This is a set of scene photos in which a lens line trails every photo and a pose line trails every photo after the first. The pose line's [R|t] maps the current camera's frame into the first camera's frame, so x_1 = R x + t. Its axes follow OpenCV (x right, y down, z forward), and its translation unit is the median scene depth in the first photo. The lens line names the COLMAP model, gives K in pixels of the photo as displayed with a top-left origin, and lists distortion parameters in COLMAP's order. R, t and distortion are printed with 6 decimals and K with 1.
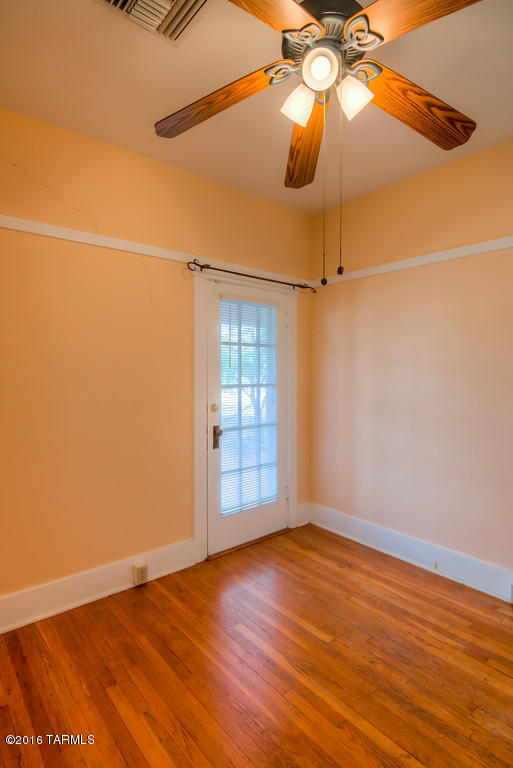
lens RADIAL K [[413.3, 0, 256.5], [0, 413.3, 384.0], [0, 0, 1]] dist [-0.004323, -0.001796]
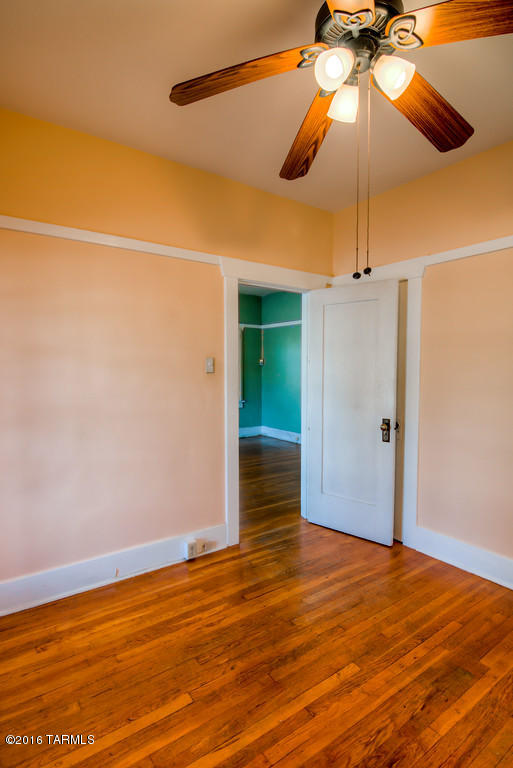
lens RADIAL K [[413.3, 0, 256.5], [0, 413.3, 384.0], [0, 0, 1]] dist [-0.004323, -0.001796]
pose [[0.057435, -0.051535, 0.997018, -0.539584], [0.035574, 0.998138, 0.049543, -0.025066], [-0.997715, 0.032623, 0.059161, 0.733420]]
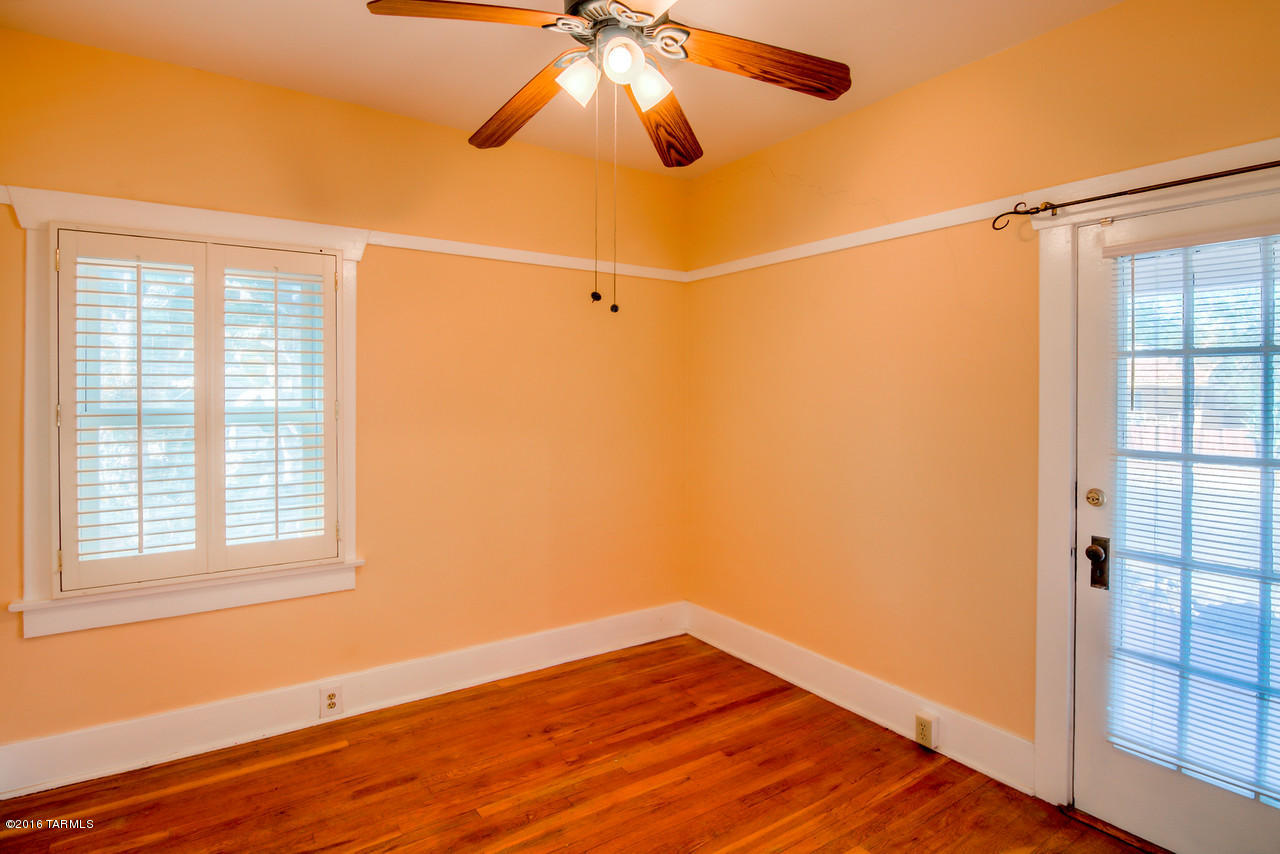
lens RADIAL K [[688.9, 0, 638.6], [0, 688.9, 396.5], [0, 0, 1]] dist [-0.004323, -0.001796]
pose [[-0.112443, 0.009502, -0.993613, 0.919153], [-0.038320, 0.999169, 0.013892, -0.058665], [0.992919, 0.039638, -0.111985, 0.737581]]
